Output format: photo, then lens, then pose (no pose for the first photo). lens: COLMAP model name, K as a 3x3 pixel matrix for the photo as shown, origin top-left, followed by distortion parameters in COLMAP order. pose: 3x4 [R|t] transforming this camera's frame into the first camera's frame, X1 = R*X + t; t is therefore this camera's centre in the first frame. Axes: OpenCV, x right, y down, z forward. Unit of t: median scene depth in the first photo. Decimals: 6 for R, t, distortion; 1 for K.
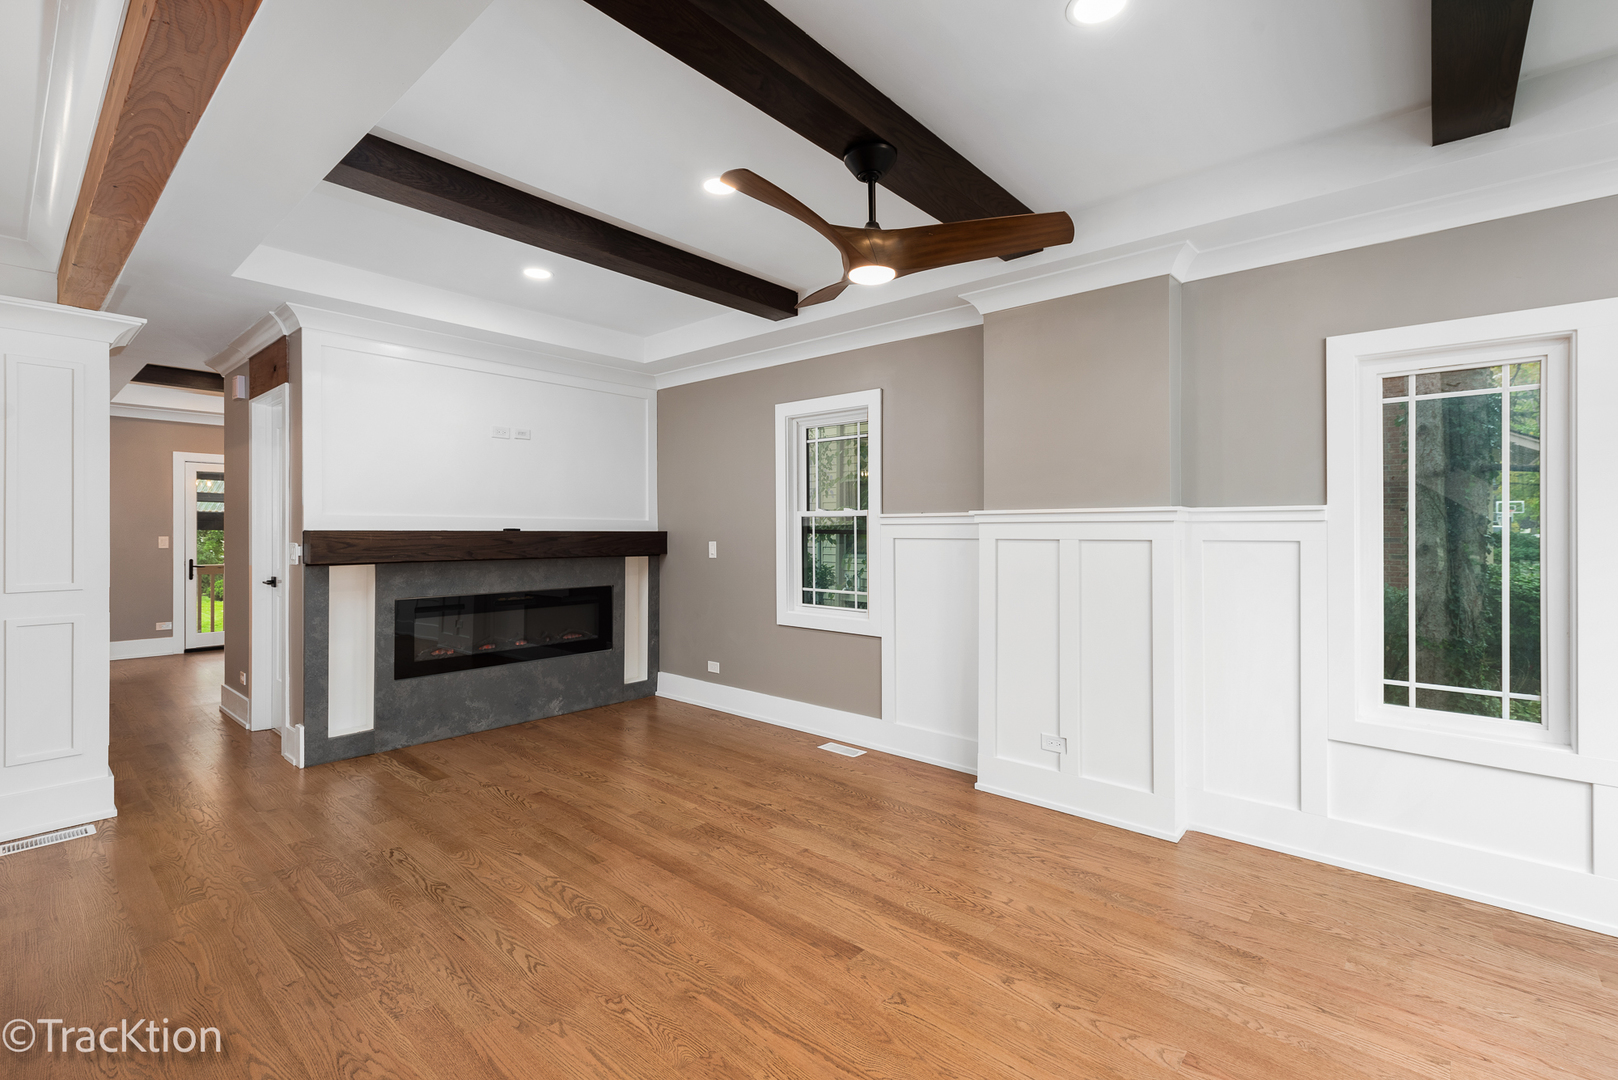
lens RADIAL K [[710.7, 0, 806.4], [0, 710.7, 530.3], [0, 0, 1]] dist [0.010108, -0.002562]
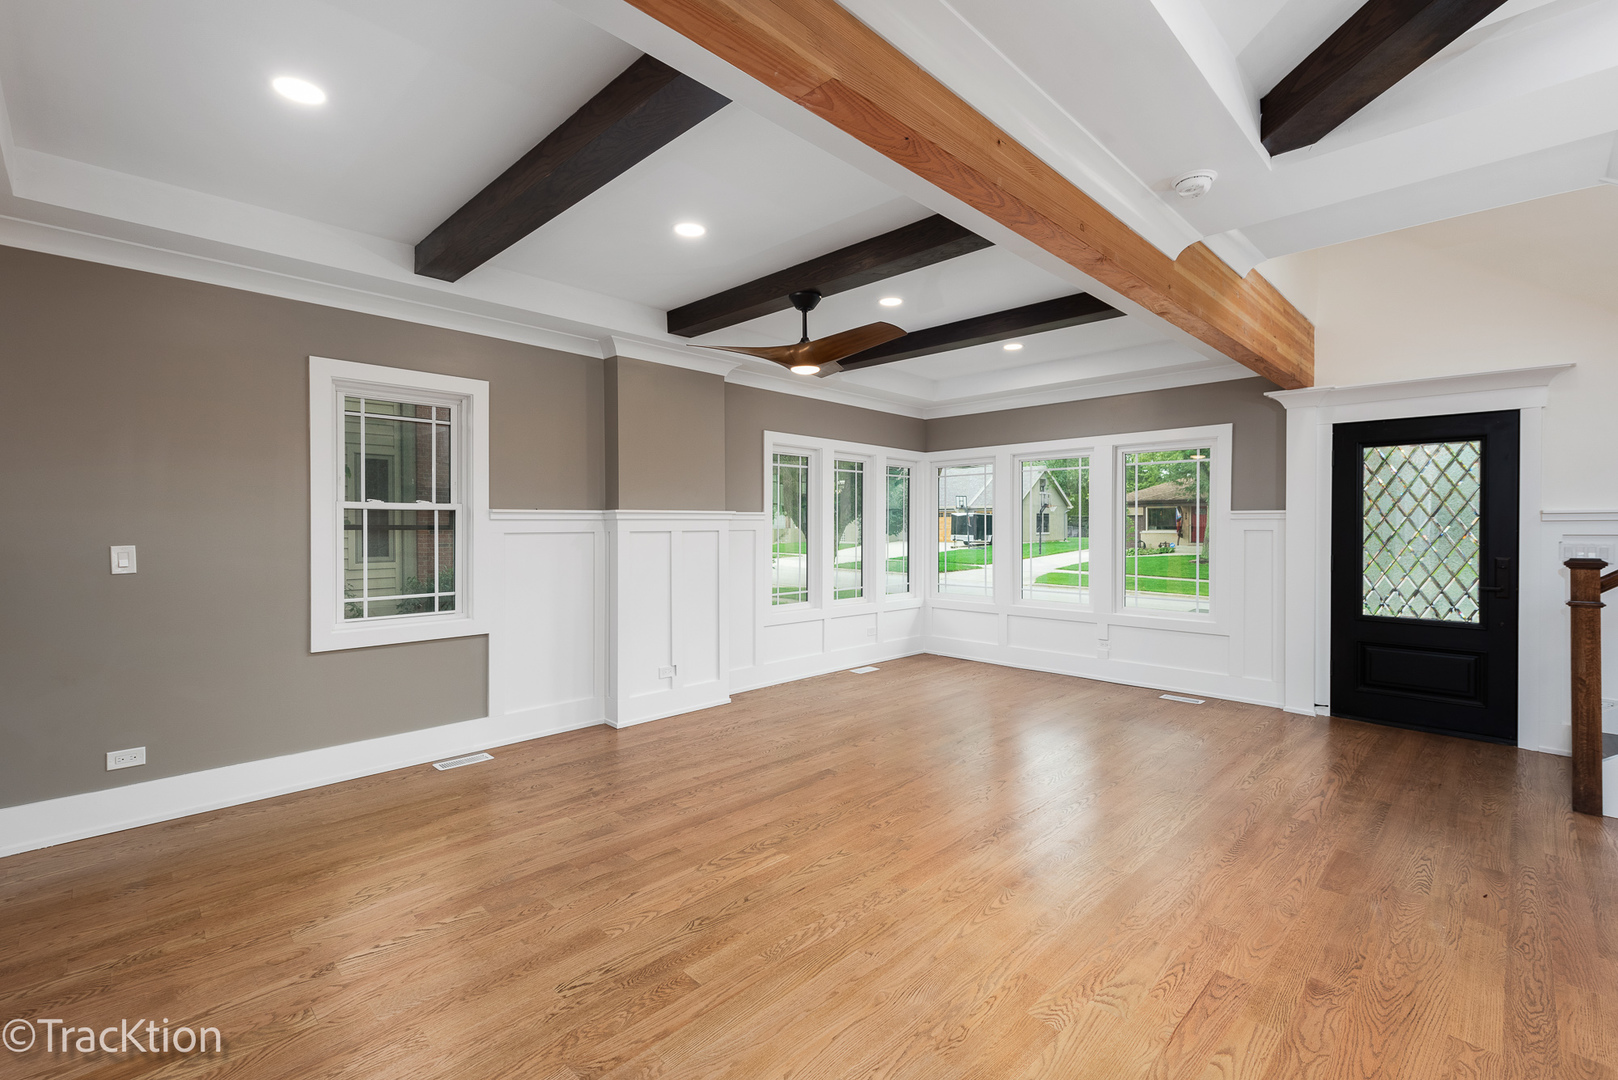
lens RADIAL K [[710.7, 0, 809.4], [0, 710.7, 527.1], [0, 0, 1]] dist [0.010108, -0.002562]
pose [[0.061371, -0.005238, 0.998101, -1.213386], [0.002701, 0.999983, 0.005082, -0.002511], [-0.998111, 0.002384, 0.061384, 0.697477]]
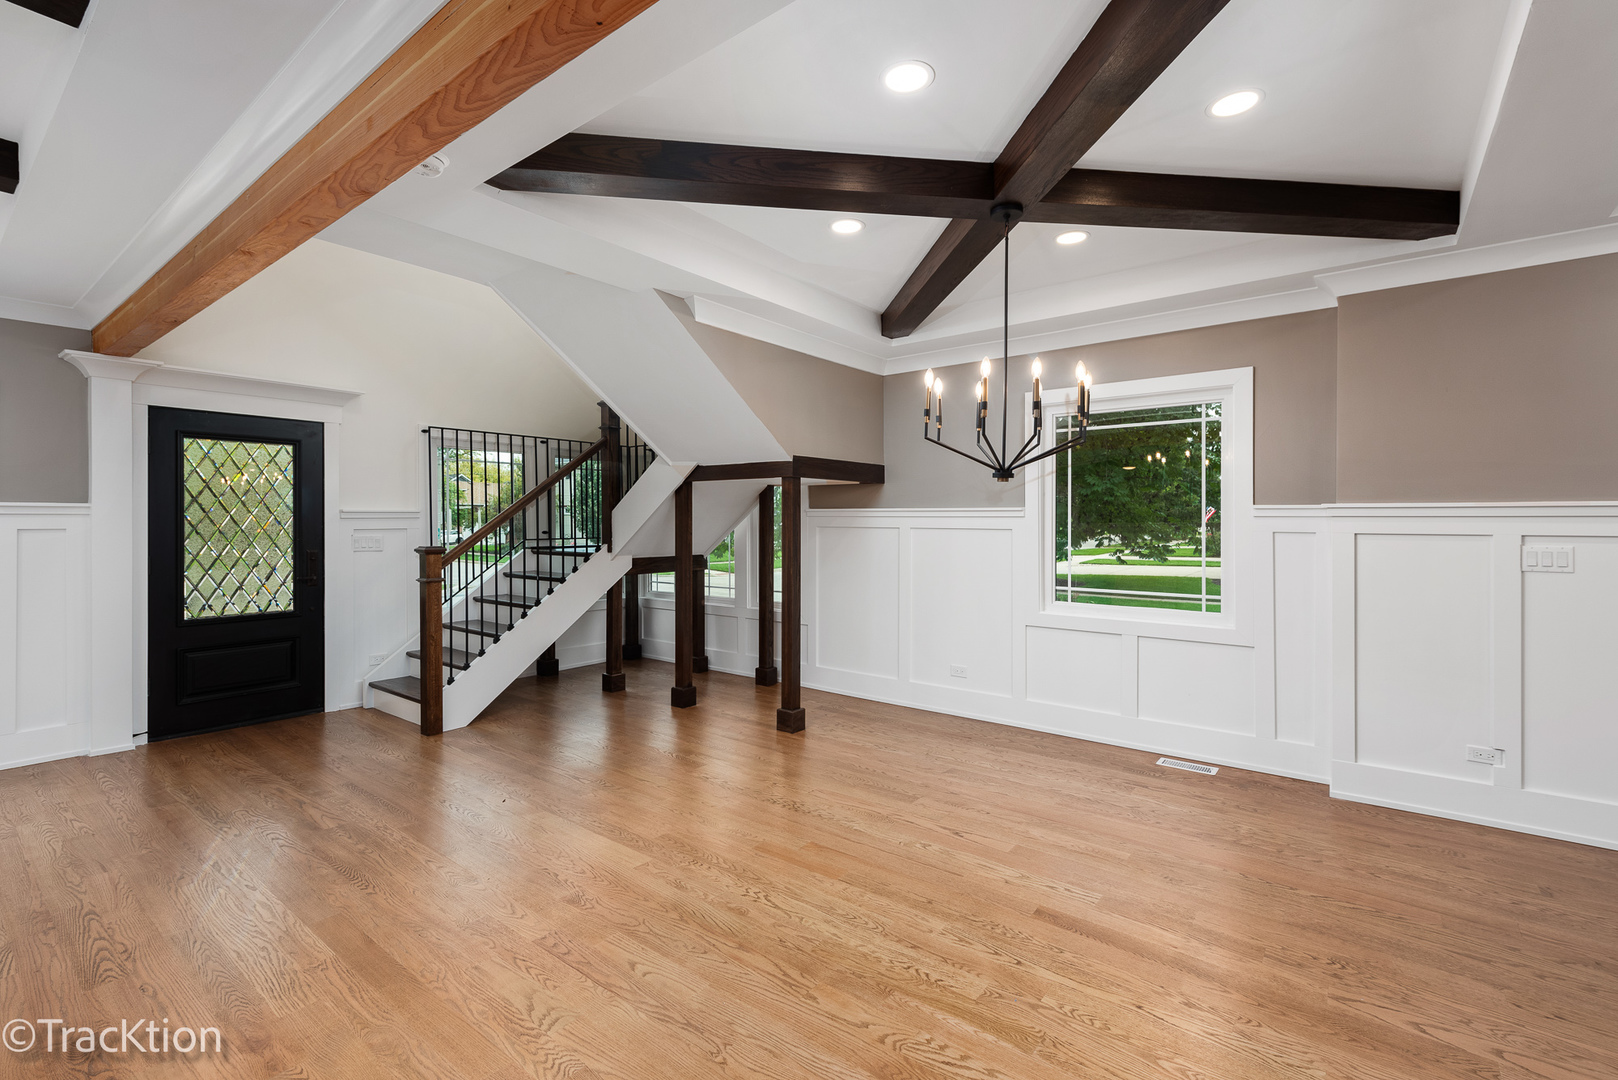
lens RADIAL K [[710.7, 0, 814.8], [0, 710.7, 519.0], [0, 0, 1]] dist [0.010108, -0.002562]
pose [[-0.997801, -0.002411, -0.066240, -0.735093], [-0.002520, 0.999996, 0.001566, -0.007175], [0.066236, 0.001729, -0.997802, 1.106394]]
